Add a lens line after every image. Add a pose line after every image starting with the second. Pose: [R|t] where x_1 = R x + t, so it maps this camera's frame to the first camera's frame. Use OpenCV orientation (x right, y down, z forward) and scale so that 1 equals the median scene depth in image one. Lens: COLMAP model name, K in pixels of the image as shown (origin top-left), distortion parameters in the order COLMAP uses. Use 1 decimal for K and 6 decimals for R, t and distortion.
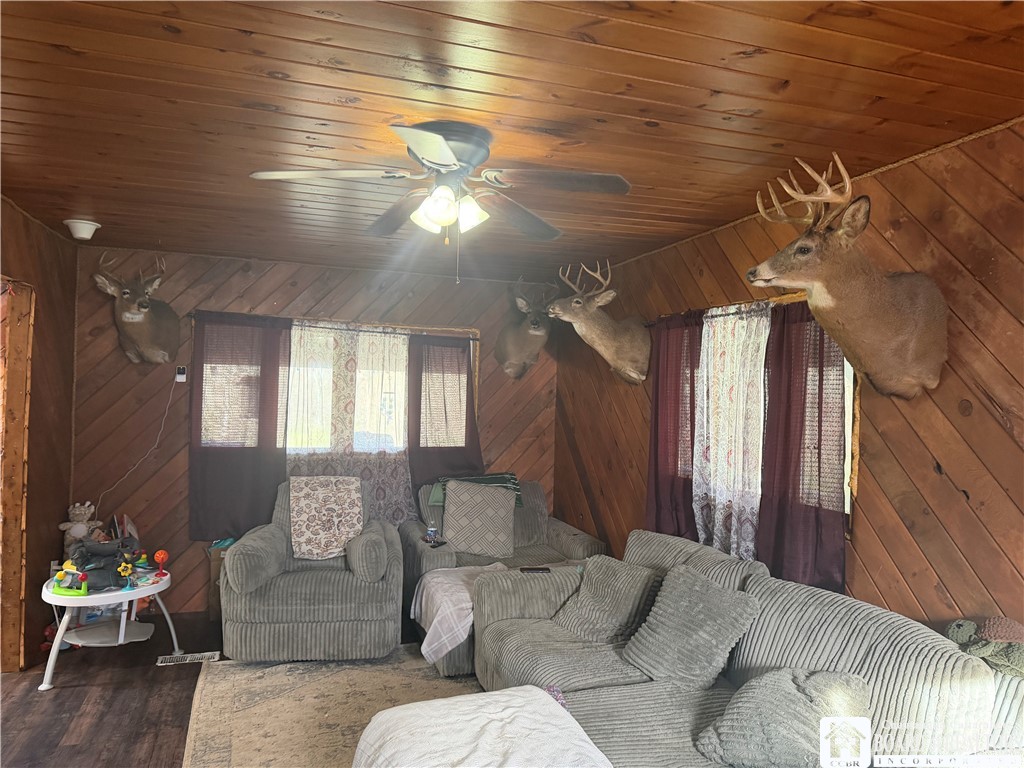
lens RADIAL K [[720.2, 0, 514.5], [0, 720.2, 386.5], [0, 0, 1]] dist [0.046999, -0.031552]
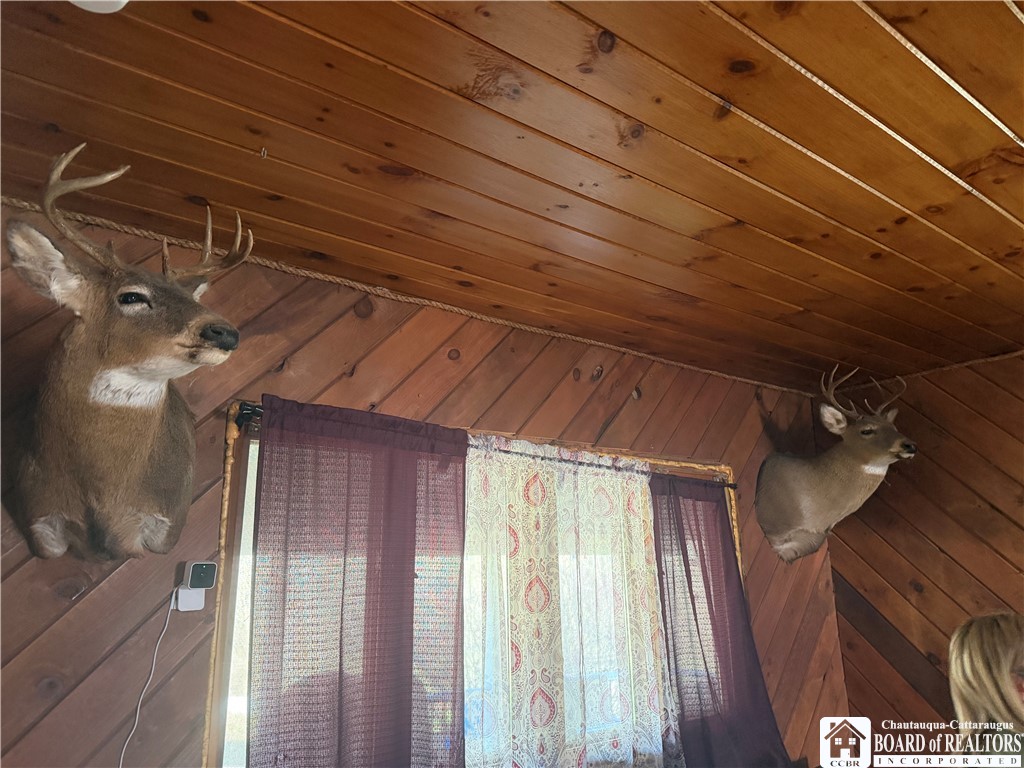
lens RADIAL K [[757.1, 0, 559.6], [0, 757.1, 385.3], [0, 0, 1]] dist [0.153830, -0.172128]
pose [[0.950638, 0.033549, 0.308484, -0.405184], [0.037526, 0.974413, -0.221612, -0.020585], [-0.308025, 0.222249, 0.925055, 0.587986]]
